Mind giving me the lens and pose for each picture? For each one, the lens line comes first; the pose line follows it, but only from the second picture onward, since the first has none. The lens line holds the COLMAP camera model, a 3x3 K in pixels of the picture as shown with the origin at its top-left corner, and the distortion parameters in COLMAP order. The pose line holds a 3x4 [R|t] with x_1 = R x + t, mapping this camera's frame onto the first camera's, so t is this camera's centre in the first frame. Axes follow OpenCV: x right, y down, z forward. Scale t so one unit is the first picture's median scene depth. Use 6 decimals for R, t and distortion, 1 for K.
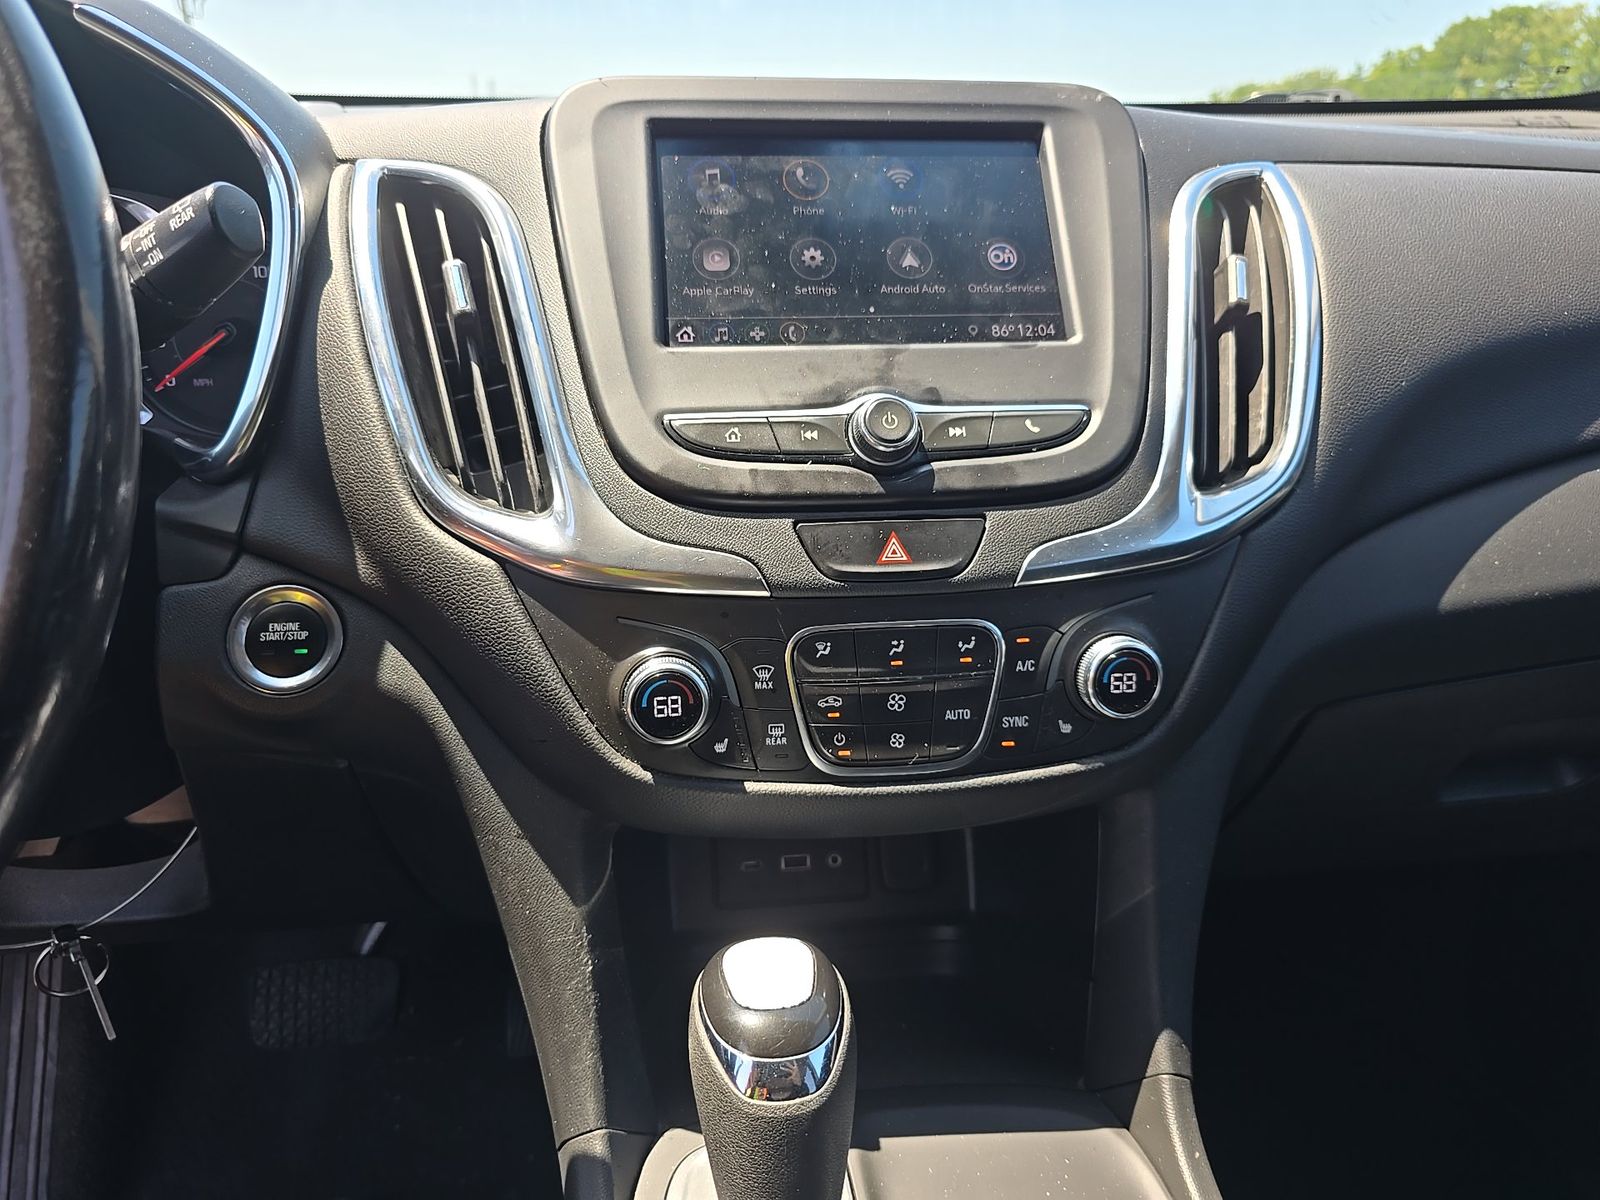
lens RADIAL K [[1141.3, 0, 801.1], [0, 1141.3, 623.1], [0, 0, 1]] dist [0.057733, -0.002934]
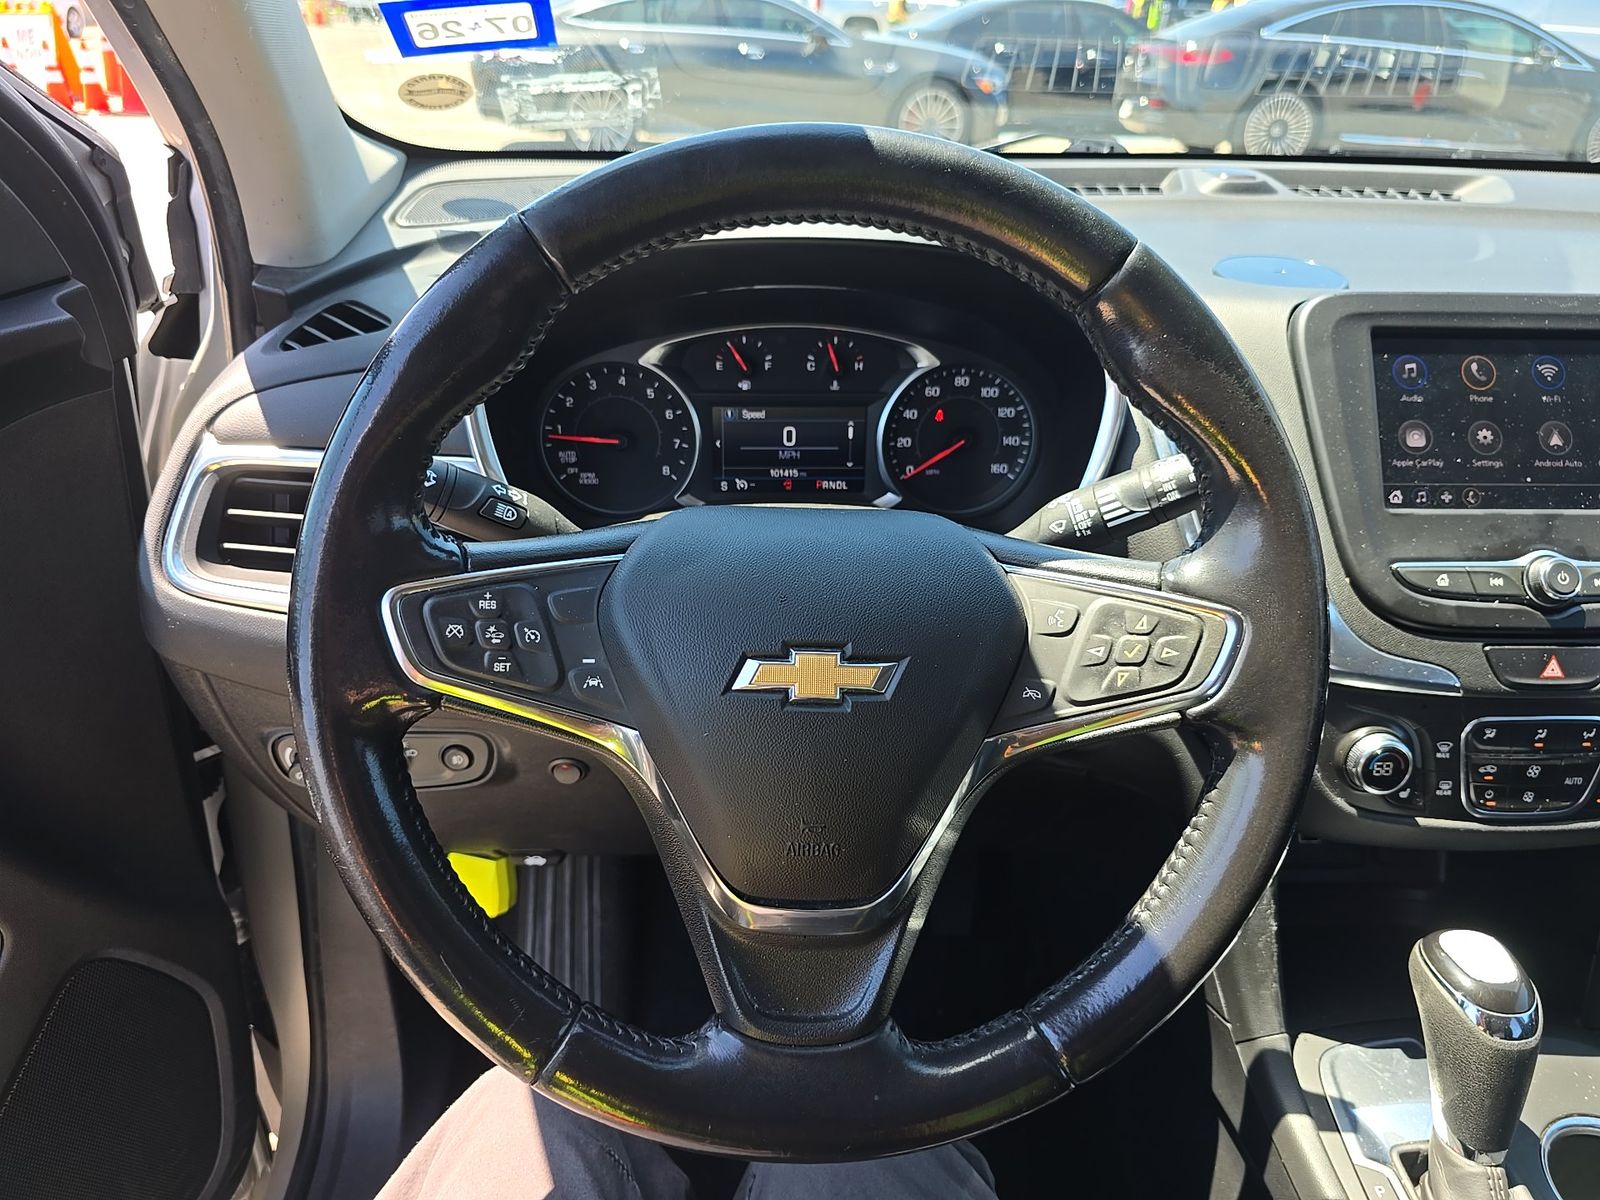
lens RADIAL K [[1141.3, 0, 801.1], [0, 1141.3, 623.1], [0, 0, 1]] dist [0.057733, -0.002934]
pose [[0.998386, 0.056007, -0.009406, -0.828101], [-0.054219, 0.989281, 0.135583, -0.262335], [0.016899, -0.134854, 0.990721, -0.434978]]
